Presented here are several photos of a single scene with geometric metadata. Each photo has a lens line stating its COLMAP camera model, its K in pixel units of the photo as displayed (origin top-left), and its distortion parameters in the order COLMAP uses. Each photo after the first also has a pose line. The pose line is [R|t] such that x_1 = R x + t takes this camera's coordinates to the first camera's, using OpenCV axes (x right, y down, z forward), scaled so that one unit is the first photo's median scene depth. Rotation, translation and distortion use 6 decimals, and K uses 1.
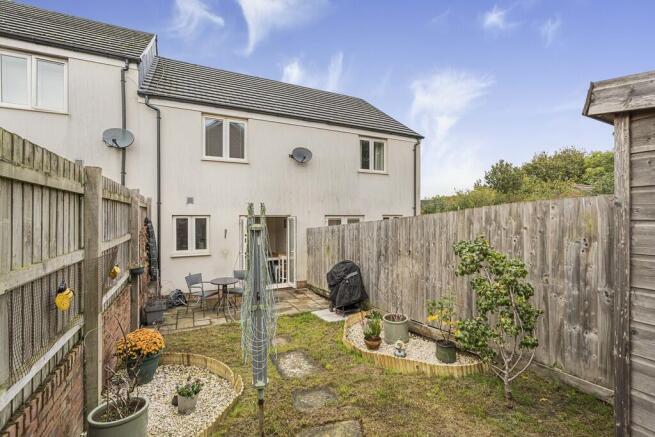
lens RADIAL K [[298.1, 0, 328.9], [0, 298.1, 215.0], [0, 0, 1]] dist [-0.009117, 0.000041]
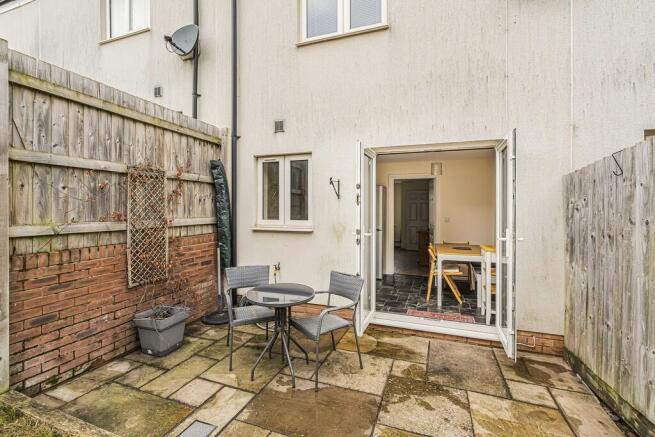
lens RADIAL K [[298.1, 0, 323.1], [0, 298.1, 207.8], [0, 0, 1]] dist [-0.009117, 0.000041]
pose [[0.680737, 0.003976, -0.732517, -0.020761], [-0.004431, 0.999989, 0.001310, 0.095261], [0.732515, 0.002354, 0.680747, 0.690361]]
